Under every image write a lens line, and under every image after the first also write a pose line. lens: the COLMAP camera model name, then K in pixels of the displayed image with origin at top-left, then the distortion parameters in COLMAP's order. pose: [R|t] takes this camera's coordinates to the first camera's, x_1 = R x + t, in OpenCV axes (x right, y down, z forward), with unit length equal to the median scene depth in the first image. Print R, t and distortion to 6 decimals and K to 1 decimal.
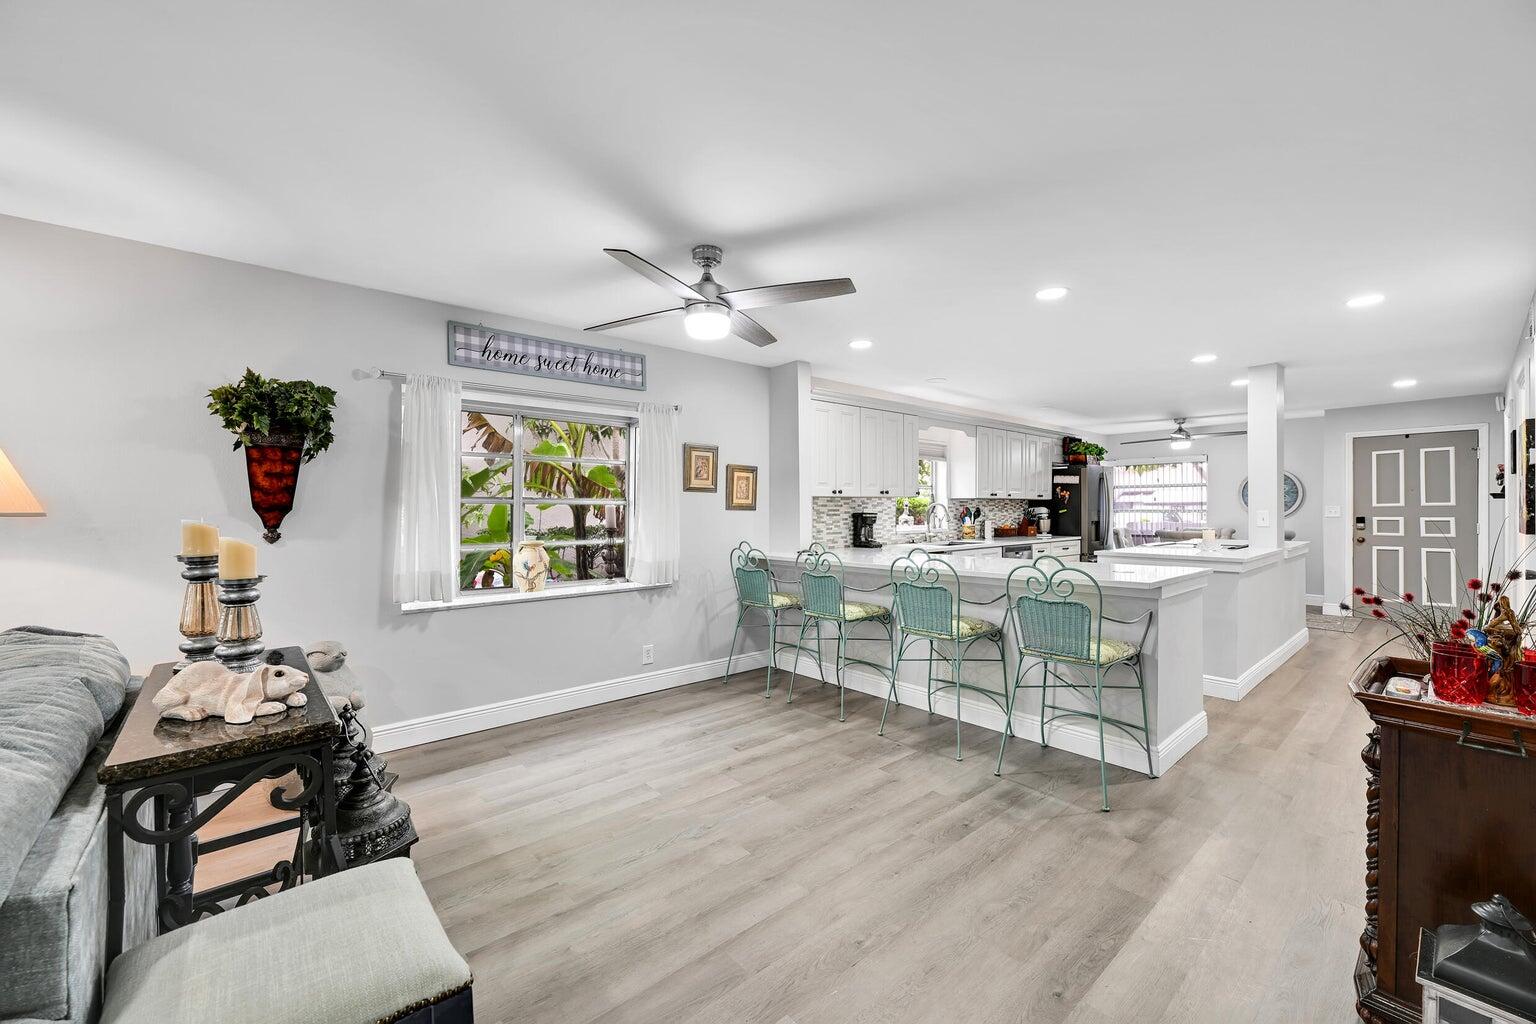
lens RADIAL K [[605.2, 0, 764.3], [0, 605.2, 511.5], [0, 0, 1]] dist [-0.001135, 0.000224]
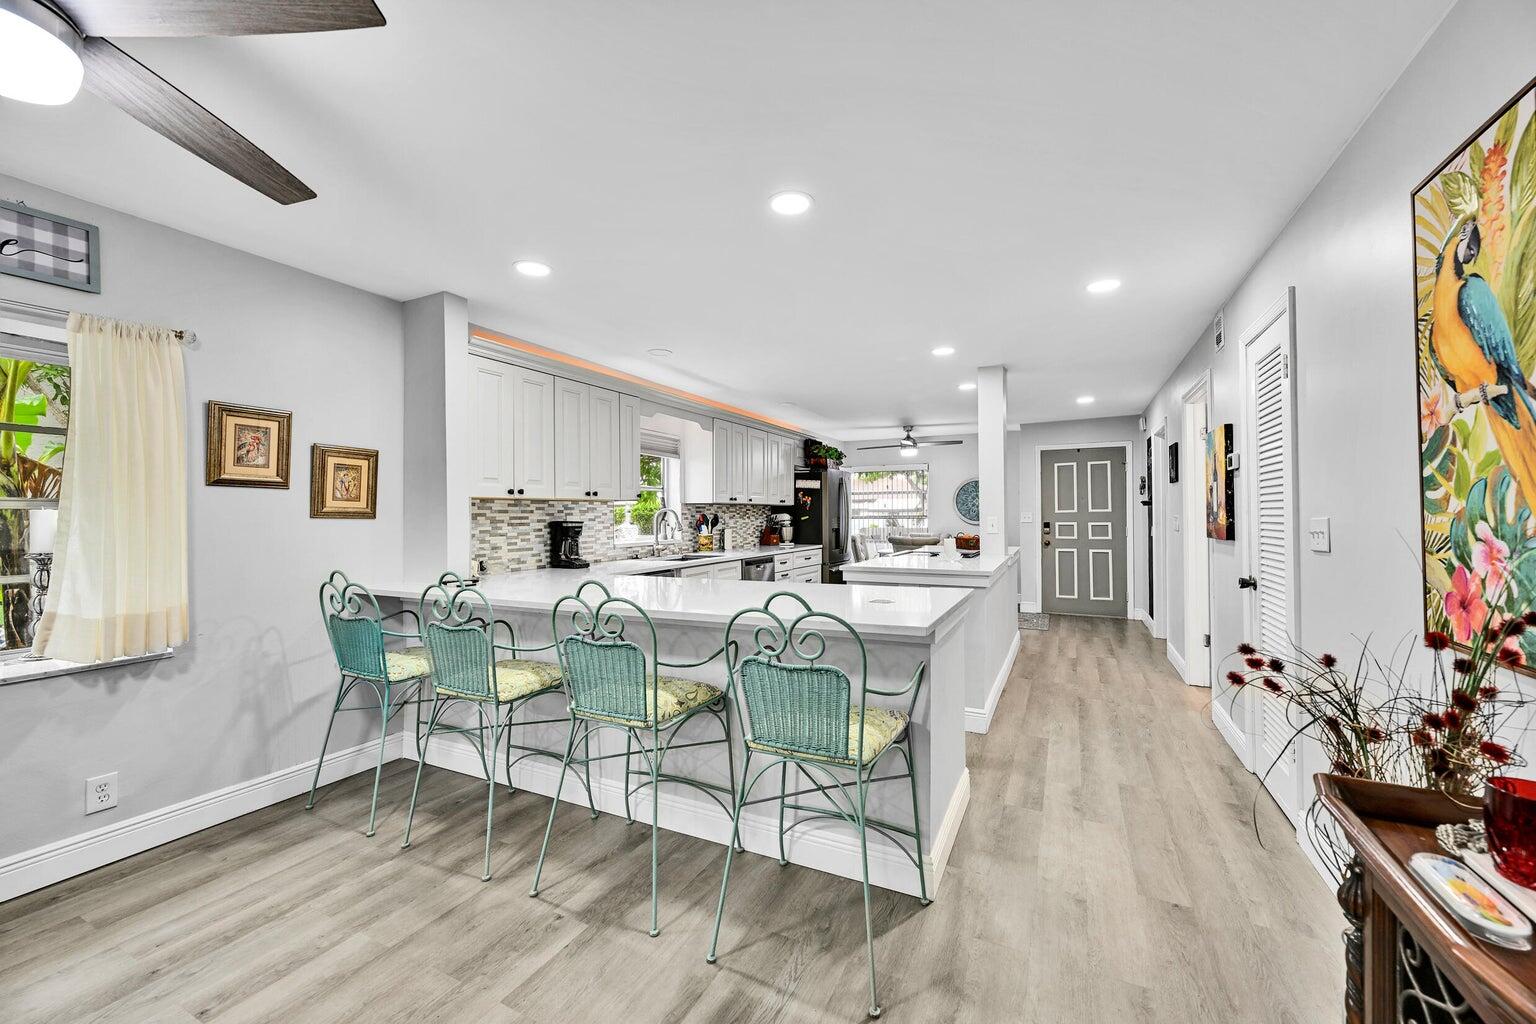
lens RADIAL K [[605.2, 0, 764.3], [0, 605.2, 511.5], [0, 0, 1]] dist [-0.001135, 0.000224]
pose [[0.923616, 0.000563, 0.383320, 0.108106], [0.003920, 0.999933, -0.010913, -0.000743], [-0.383300, 0.011582, 0.923551, 0.224165]]
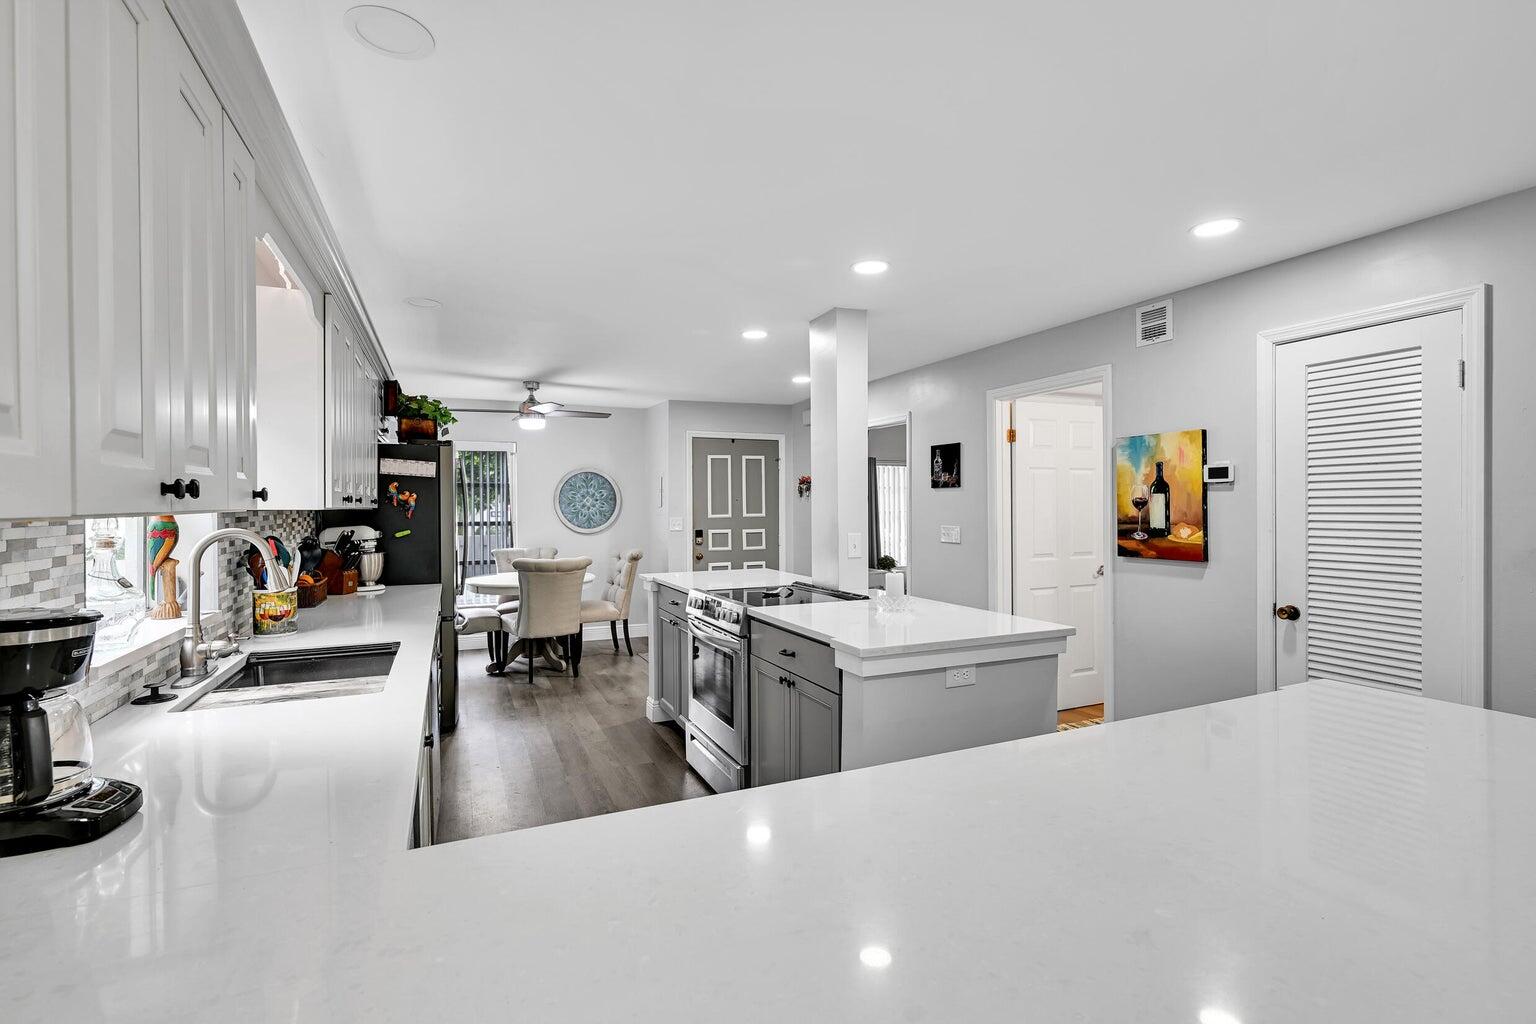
lens RADIAL K [[717.1, 0, 768.0], [0, 717.1, 512.0], [0, 0, 1]] dist [-0.001219, 0.000004]
pose [[0.294567, -0.004935, 0.955618, 0.052059], [0.006353, 0.999975, 0.003205, -0.024723], [-0.955610, 0.005126, 0.294591, 0.774253]]
